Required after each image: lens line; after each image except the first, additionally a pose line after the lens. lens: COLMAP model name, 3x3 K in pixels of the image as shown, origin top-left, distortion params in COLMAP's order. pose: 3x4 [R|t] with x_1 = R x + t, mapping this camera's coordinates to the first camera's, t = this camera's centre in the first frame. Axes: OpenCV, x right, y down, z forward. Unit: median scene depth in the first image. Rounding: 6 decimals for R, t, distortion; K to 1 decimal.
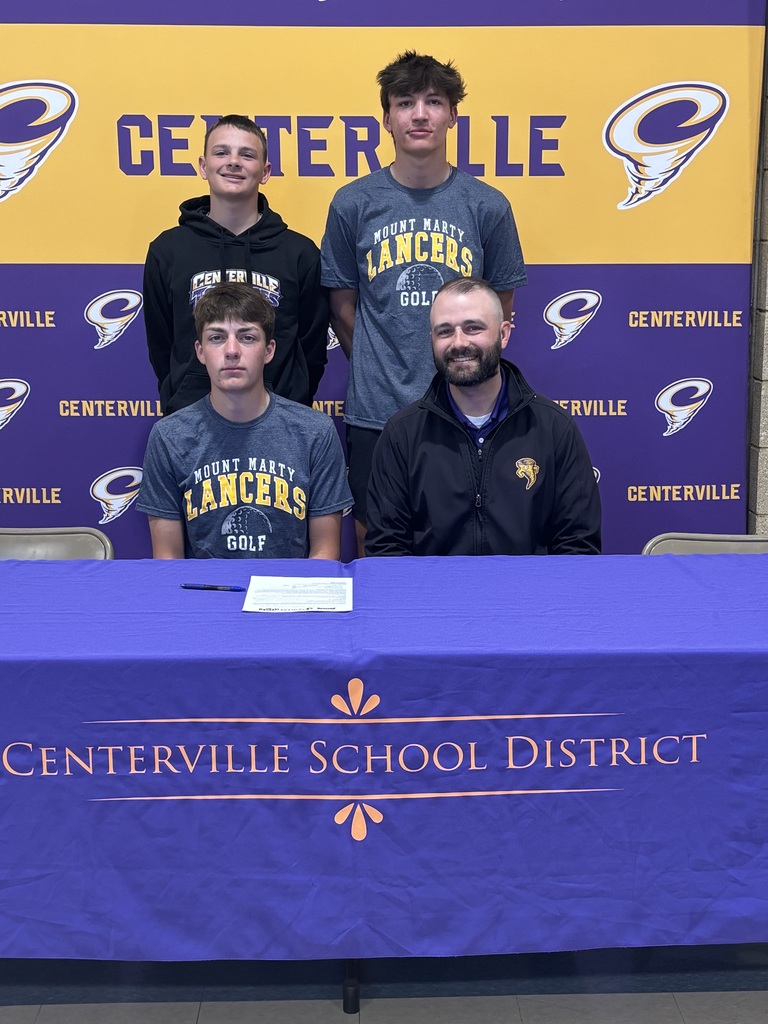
lens RADIAL K [[1492.4, 0, 384.0], [0, 1492.4, 512.0], [0, 0, 1]] dist [0.009735, -0.104518]
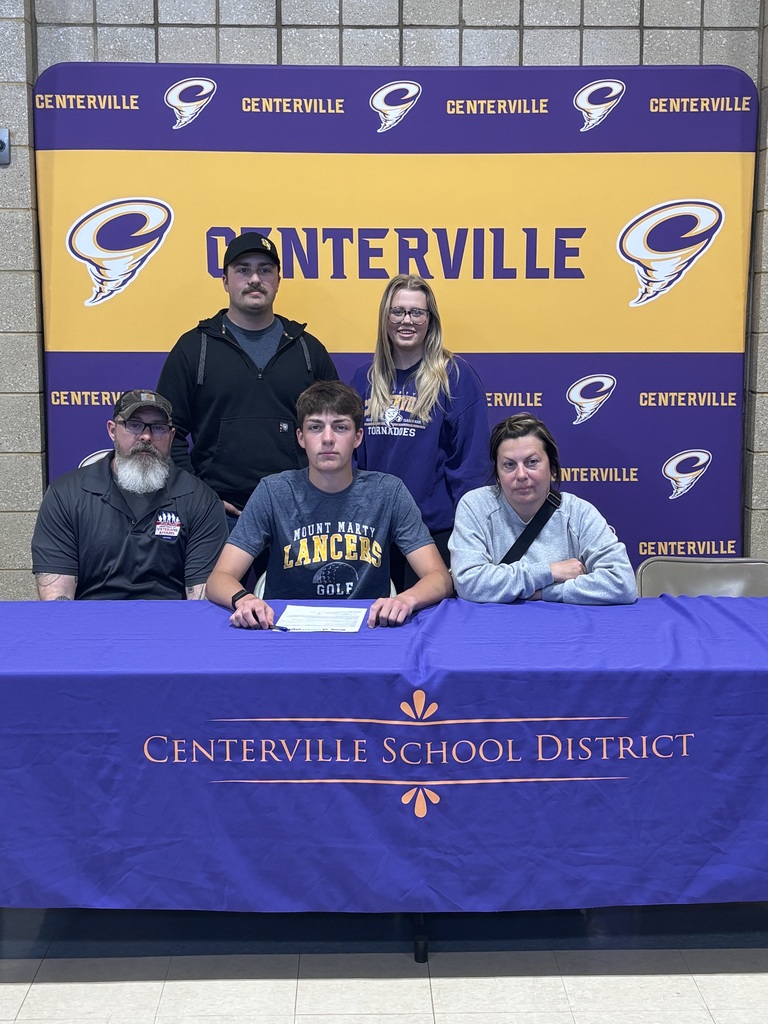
lens RADIAL K [[1471.5, 0, 399.2], [0, 1471.5, 509.8], [0, 0, 1]] dist [0.024840, -0.045455]
pose [[0.999960, 0.003058, -0.008360, -0.024814], [-0.003413, 0.999077, -0.042812, 0.012706], [0.008222, 0.042838, 0.999048, -0.257557]]
